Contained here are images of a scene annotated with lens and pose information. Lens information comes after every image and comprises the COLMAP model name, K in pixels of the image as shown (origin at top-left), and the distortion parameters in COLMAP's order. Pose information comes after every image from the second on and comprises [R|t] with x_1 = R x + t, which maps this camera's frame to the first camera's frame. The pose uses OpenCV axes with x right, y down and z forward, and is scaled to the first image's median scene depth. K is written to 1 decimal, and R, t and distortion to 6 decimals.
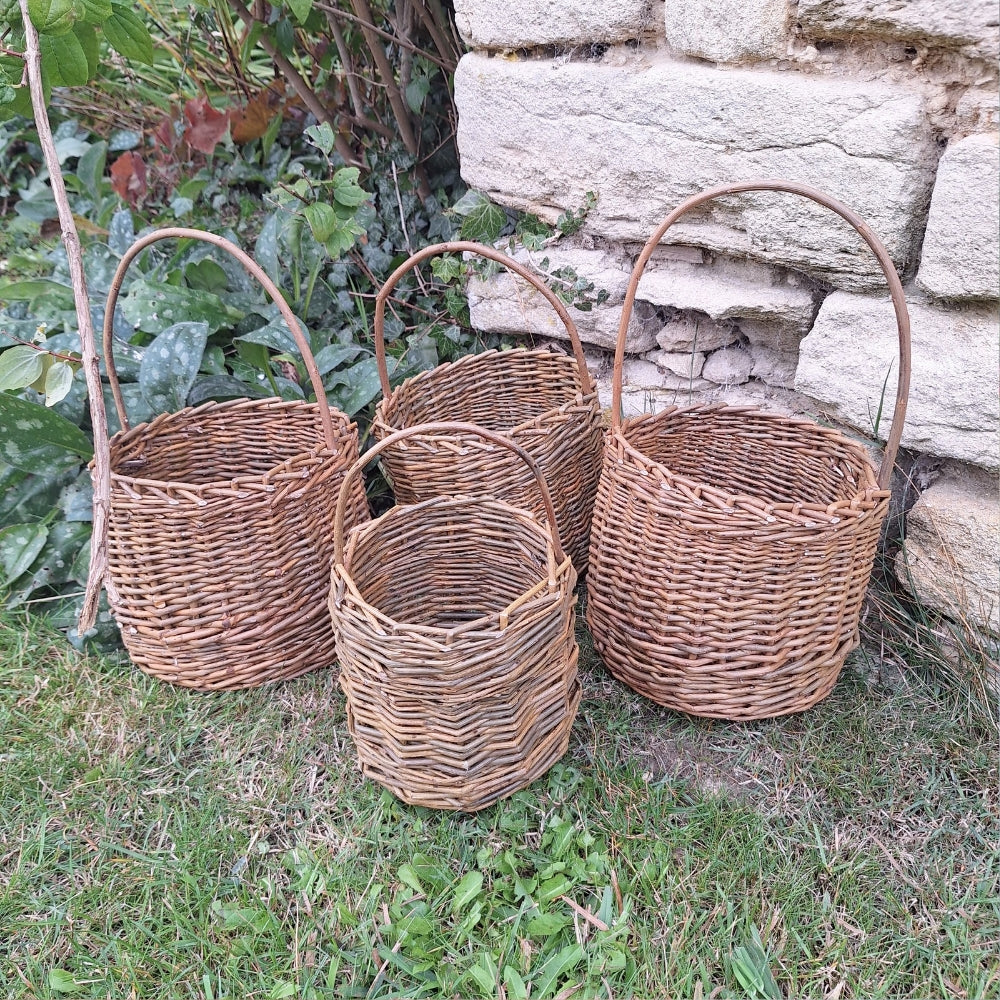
lens RADIAL K [[945.9, 0, 498.2], [0, 945.9, 503.0], [0, 0, 1]] dist [-0.008319, 0.000000]
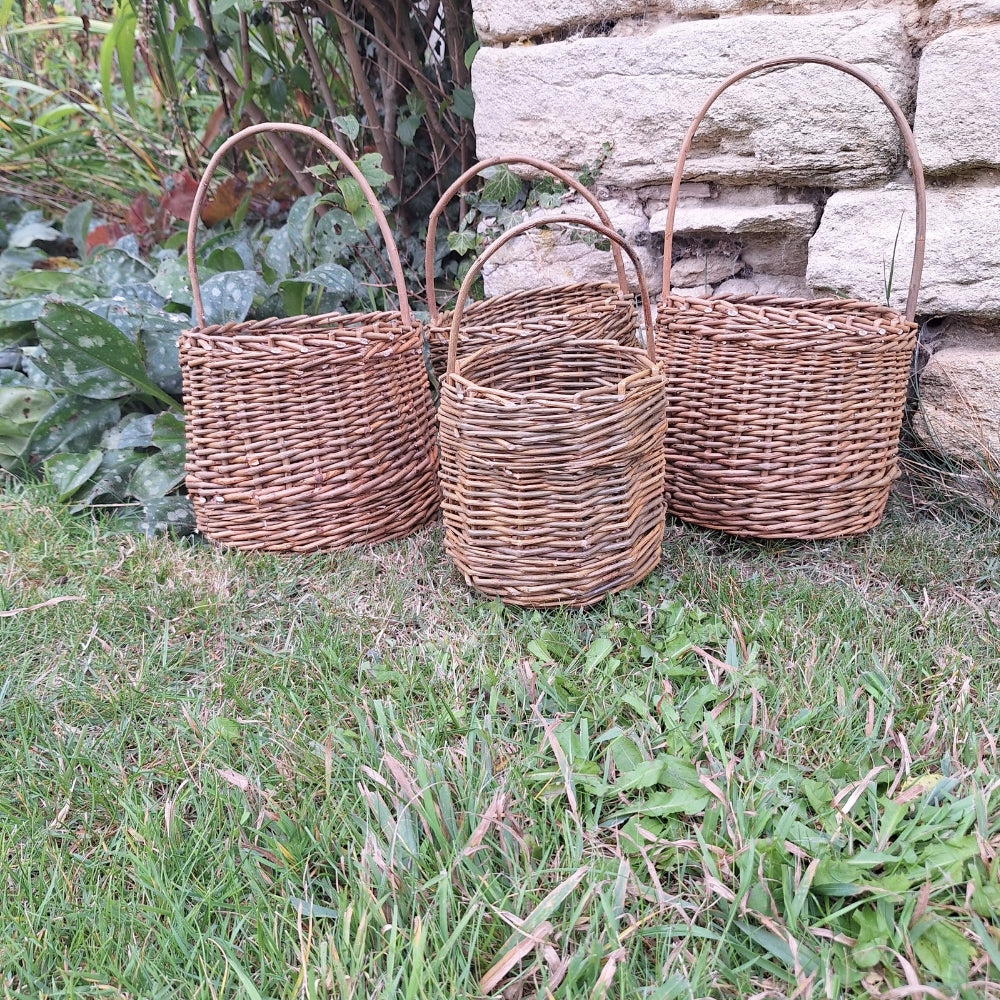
lens RADIAL K [[945.9, 0, 494.3], [0, 945.9, 497.6], [0, 0, 1]] dist [-0.008319, 0.000000]
pose [[0.993714, -0.035428, 0.106191, -0.201425], [0.054145, 0.982370, -0.178933, 0.335705], [-0.097980, 0.183558, 0.978114, -0.028589]]
